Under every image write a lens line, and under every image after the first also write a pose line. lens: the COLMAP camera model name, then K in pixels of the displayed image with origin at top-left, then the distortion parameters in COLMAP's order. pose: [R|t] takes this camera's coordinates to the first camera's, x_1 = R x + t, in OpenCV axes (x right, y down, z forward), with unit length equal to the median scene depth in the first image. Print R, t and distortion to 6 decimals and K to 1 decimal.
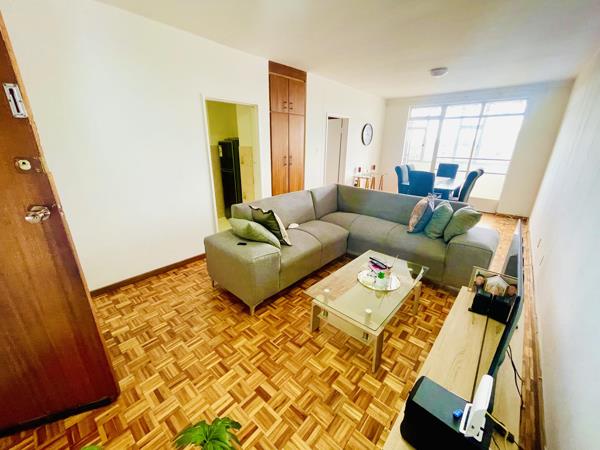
lens RADIAL K [[242.6, 0, 298.3], [0, 242.6, 225.1], [0, 0, 1]] dist [0.001252, 0.000182]
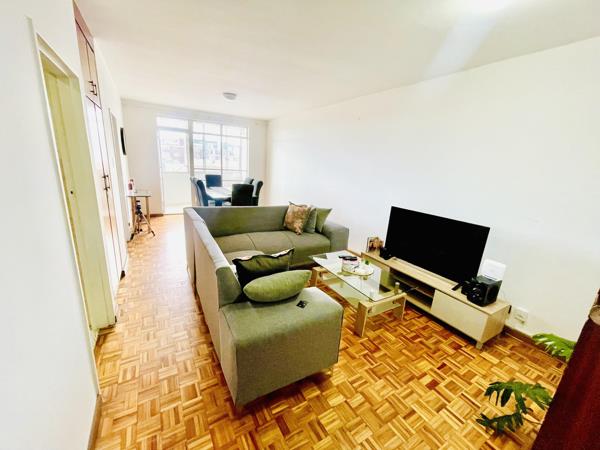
lens RADIAL K [[242.6, 0, 298.3], [0, 242.6, 225.1], [0, 0, 1]] dist [0.001252, 0.000182]
pose [[0.301528, -0.235577, 0.923896, -0.523147], [0.255731, 0.953473, 0.159657, -0.163655], [-0.918522, 0.188128, 0.347743, 0.440075]]
